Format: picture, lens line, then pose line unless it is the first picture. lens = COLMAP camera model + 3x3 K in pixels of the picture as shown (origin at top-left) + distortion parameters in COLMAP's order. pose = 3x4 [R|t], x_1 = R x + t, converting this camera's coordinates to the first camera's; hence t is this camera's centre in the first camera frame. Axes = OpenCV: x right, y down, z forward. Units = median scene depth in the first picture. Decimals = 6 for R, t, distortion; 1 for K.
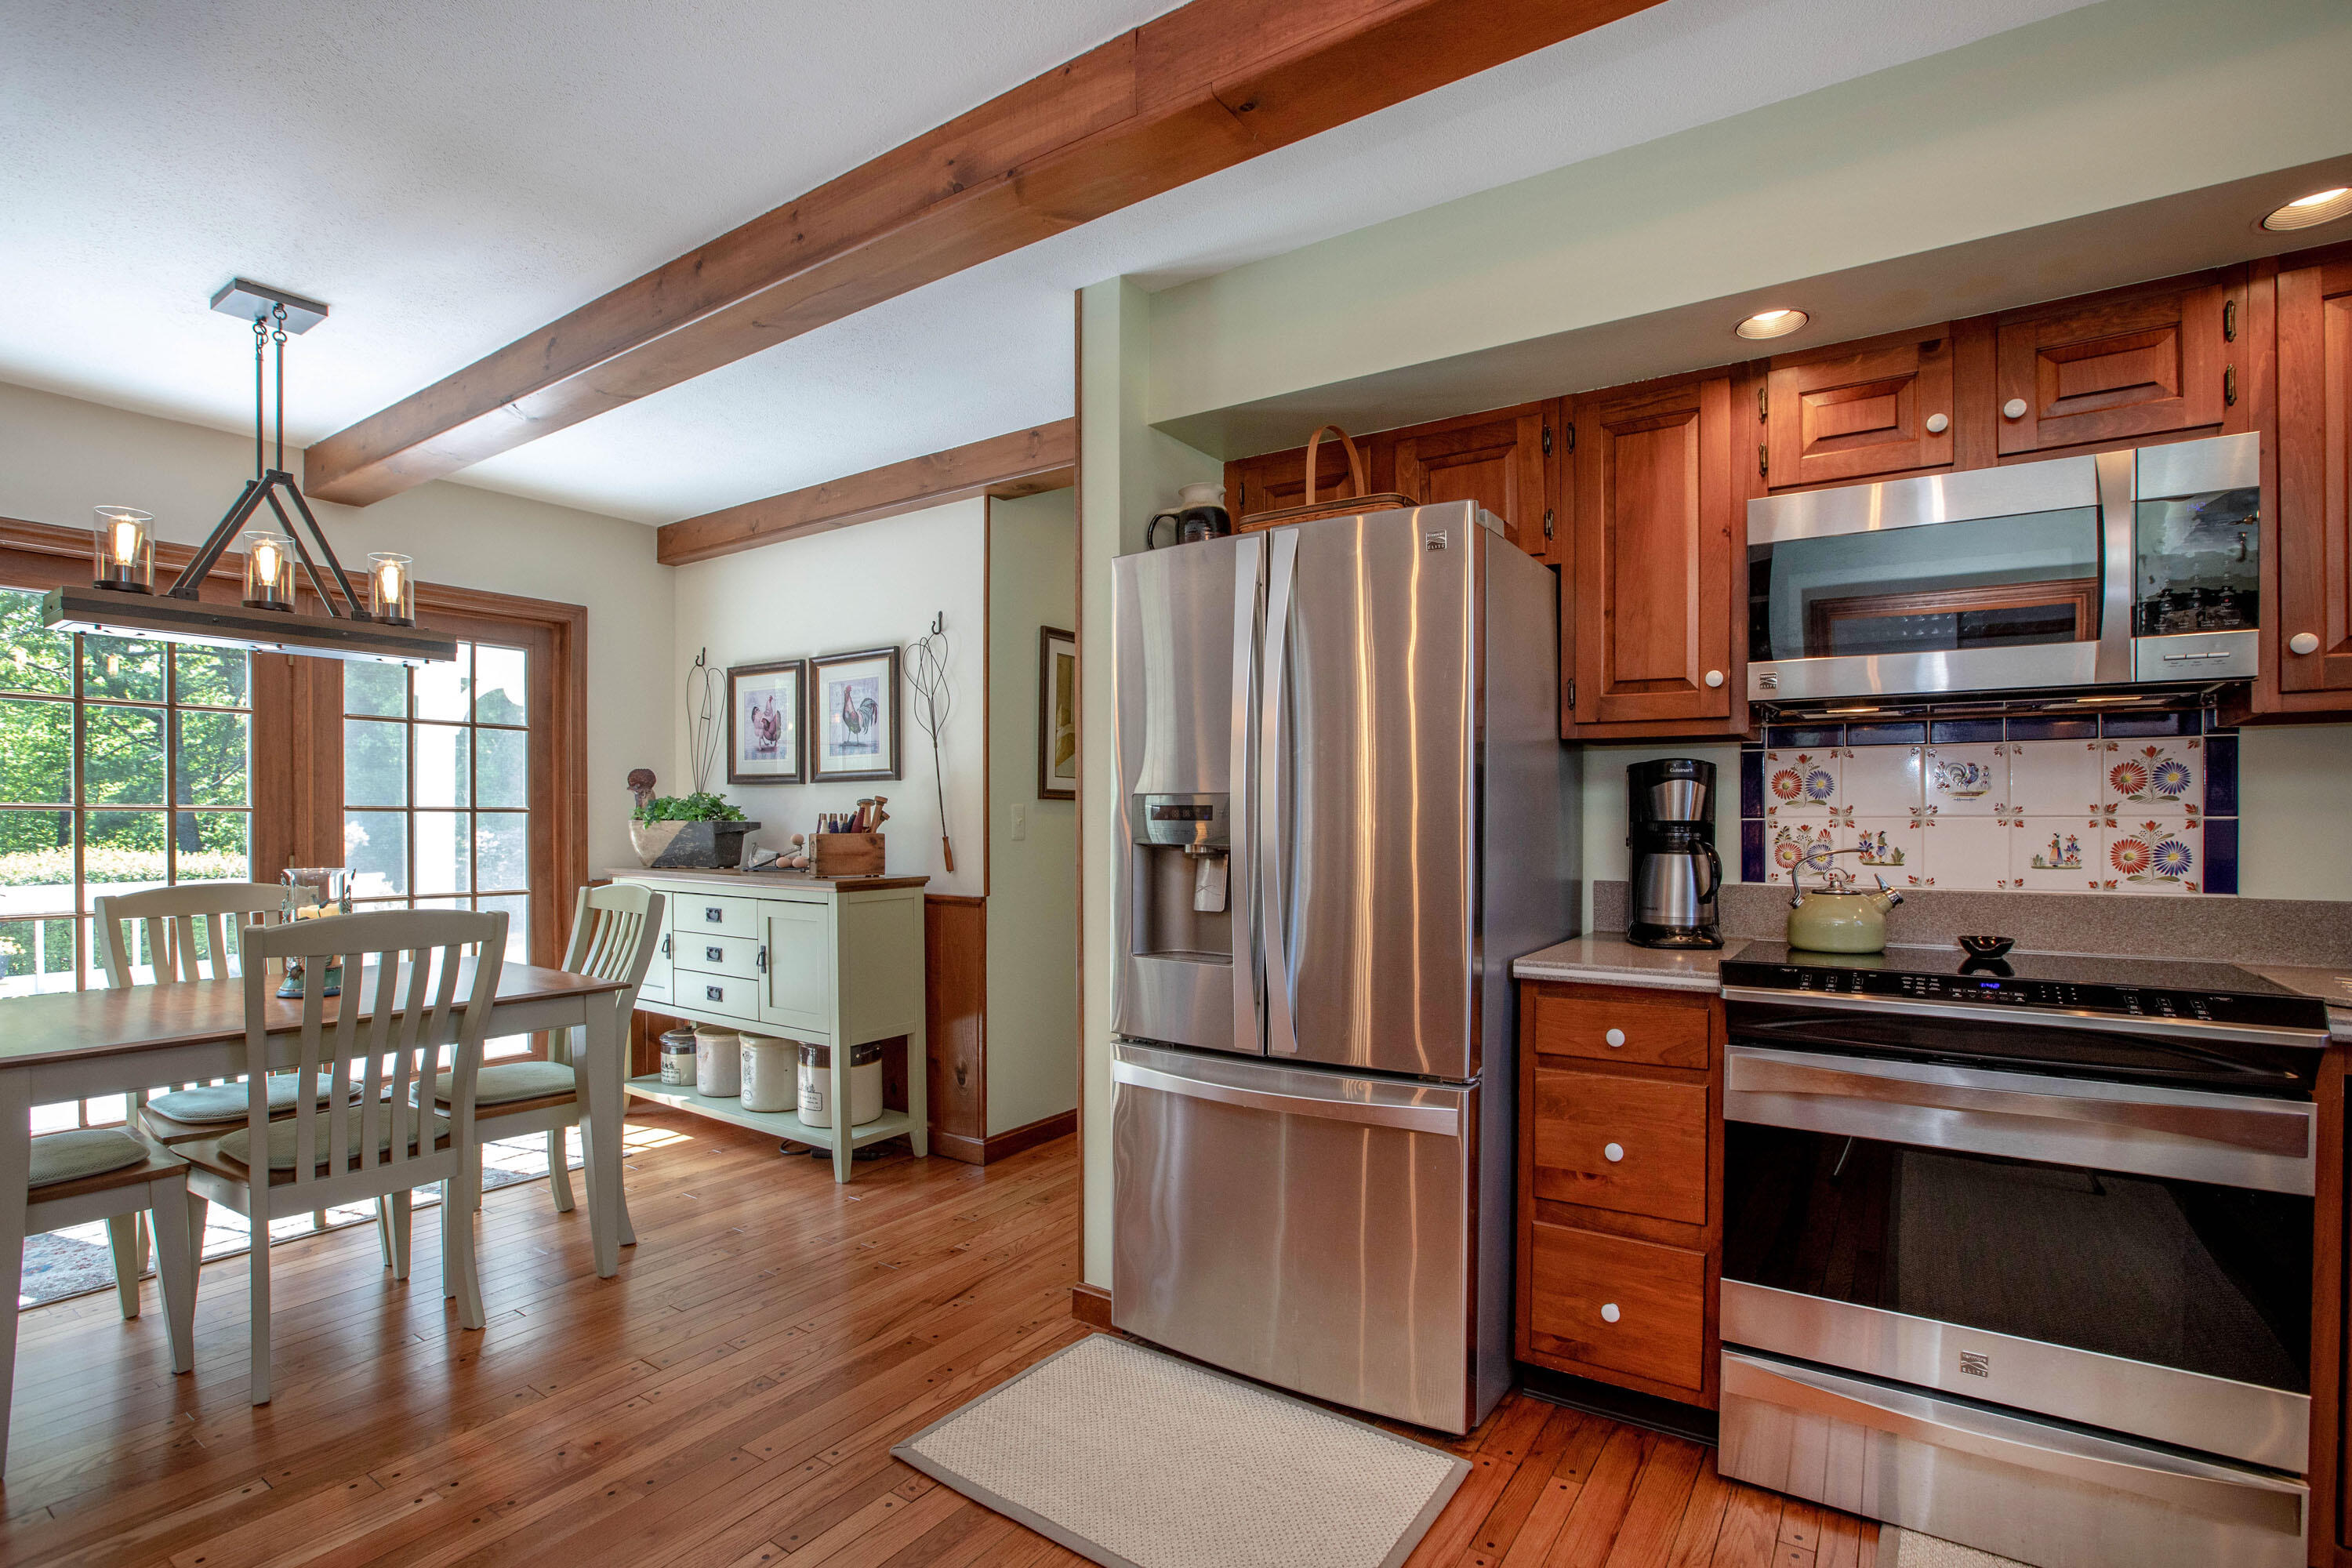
lens RADIAL K [[1098.9, 0, 1181.9], [0, 1098.9, 801.7], [0, 0, 1]] dist [-0.038000, 0.003896]
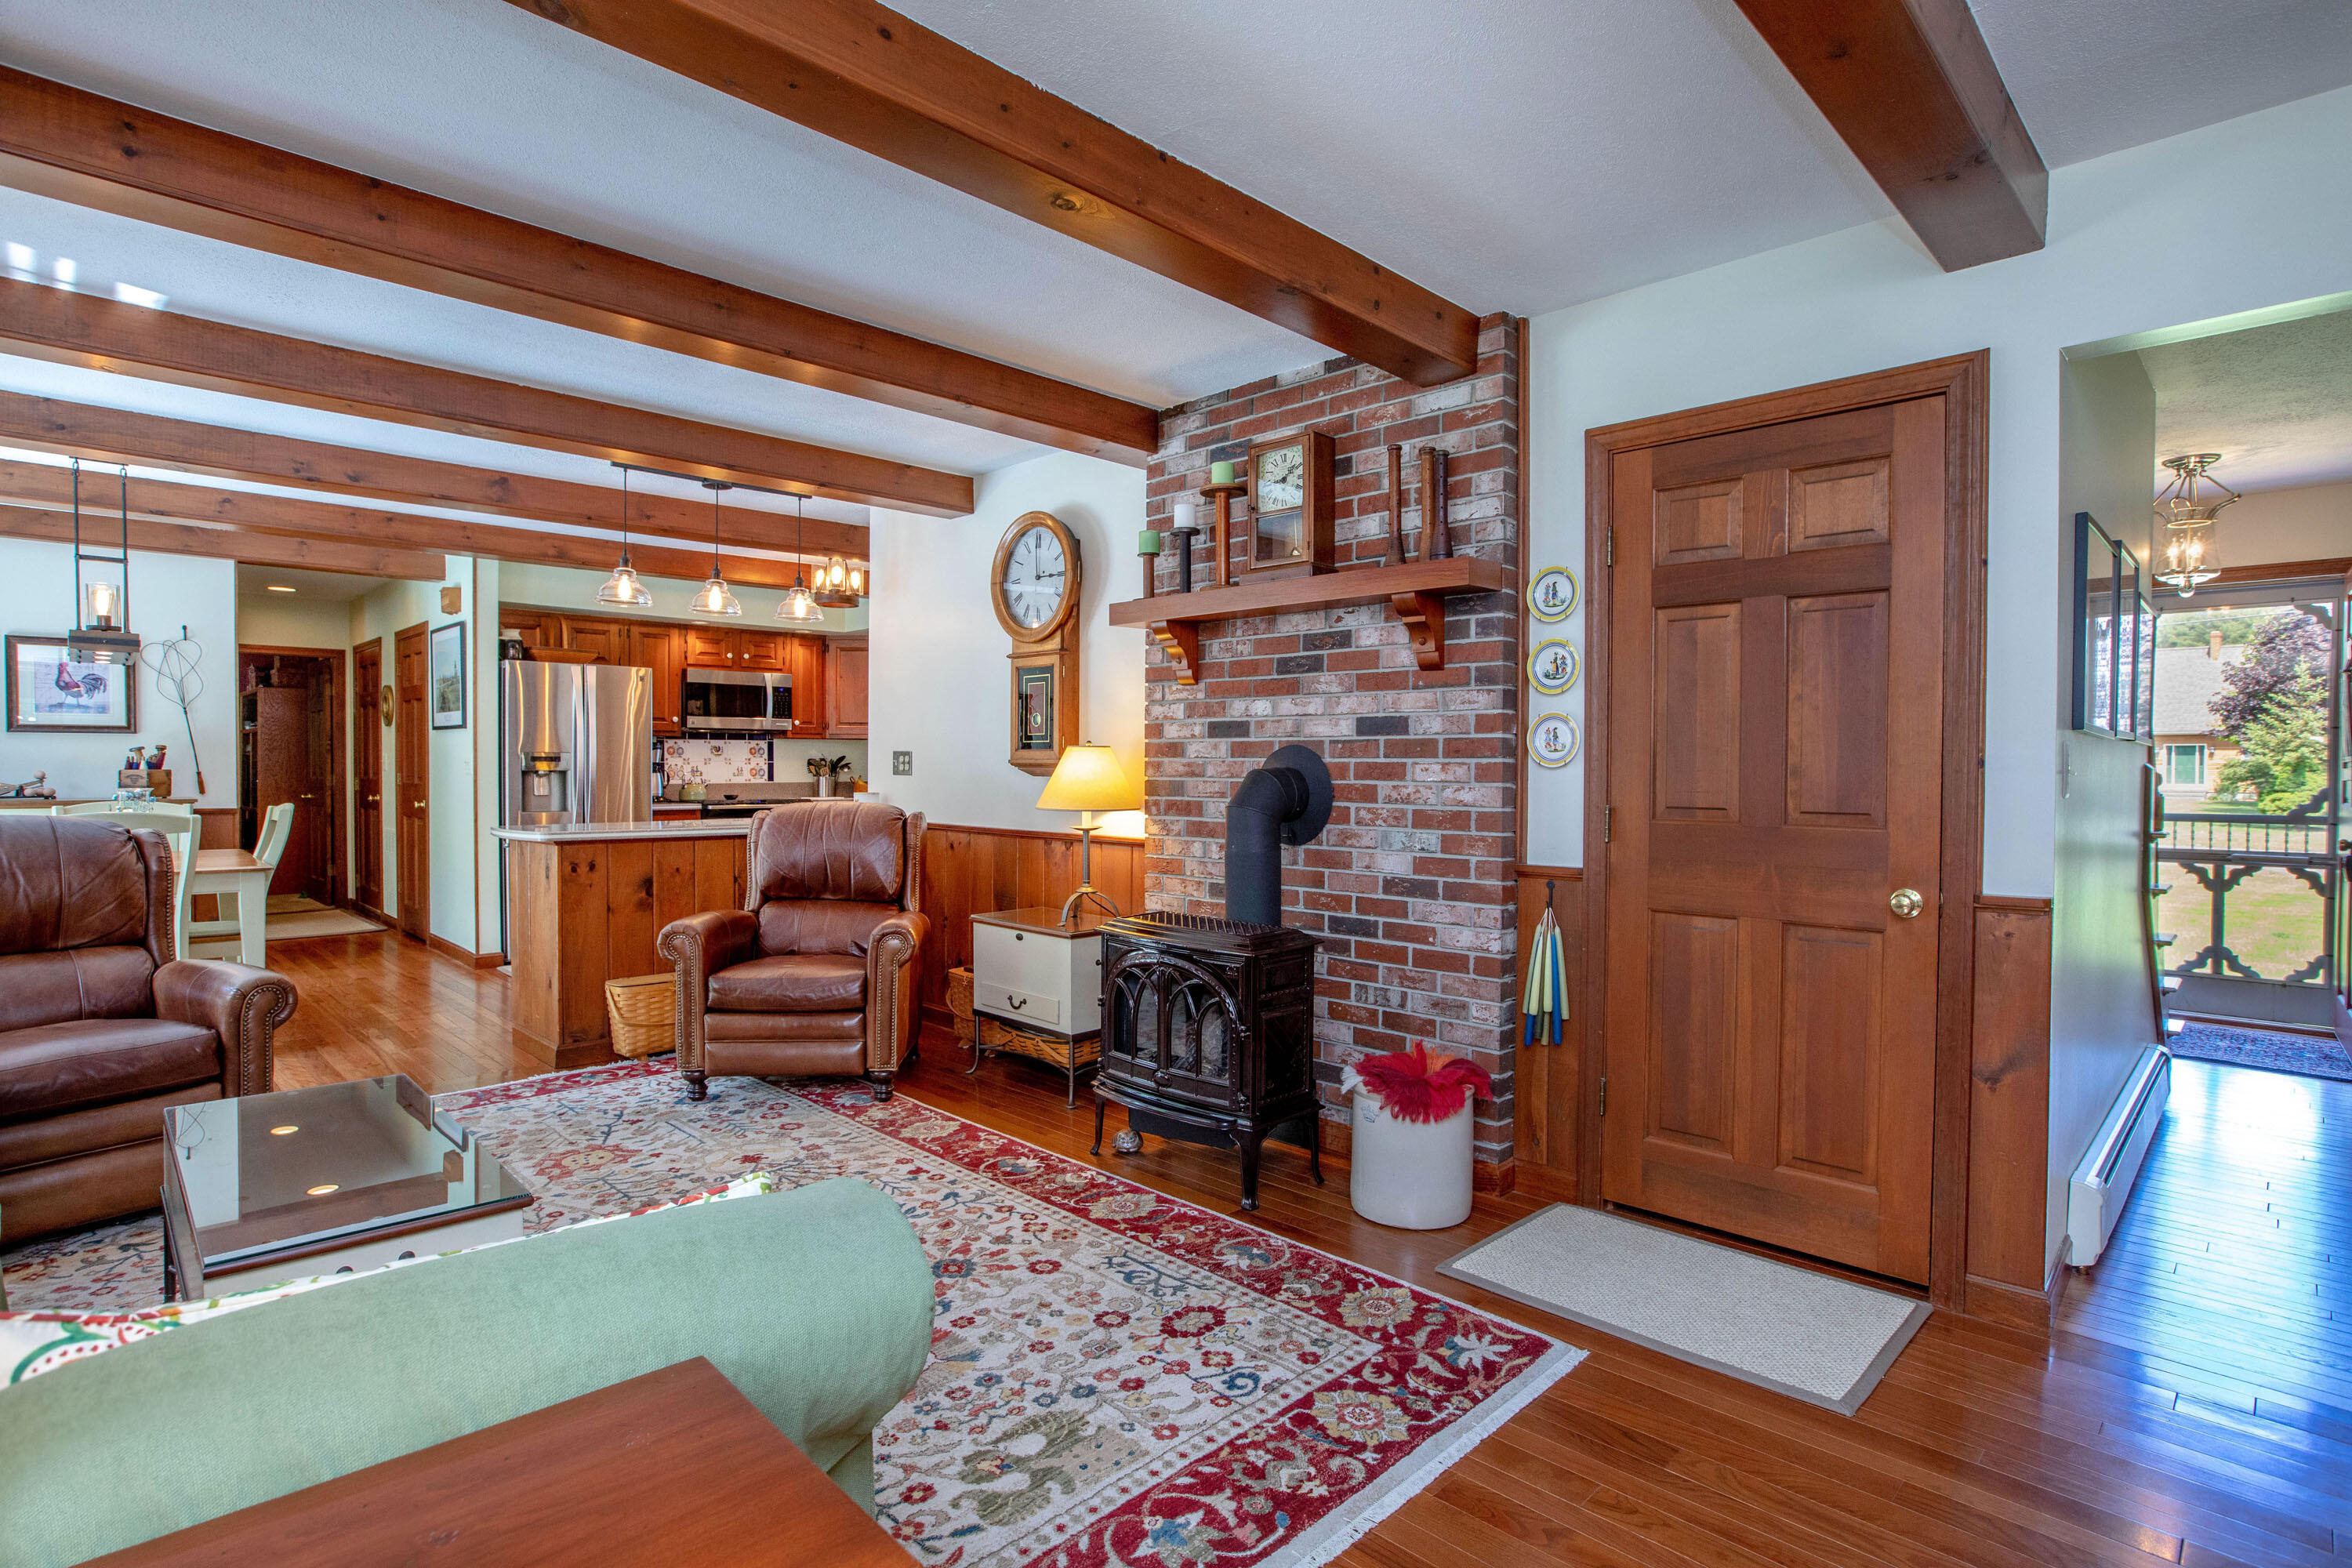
lens RADIAL K [[1170.8, 0, 1193.0], [0, 1170.8, 792.4], [0, 0, 1]] dist [-0.024210, -0.000032]
pose [[0.191885, -0.018433, 0.981244, -2.798625], [-0.012761, 0.999692, 0.021275, 0.015480], [-0.981334, -0.016604, 0.191591, -1.282509]]
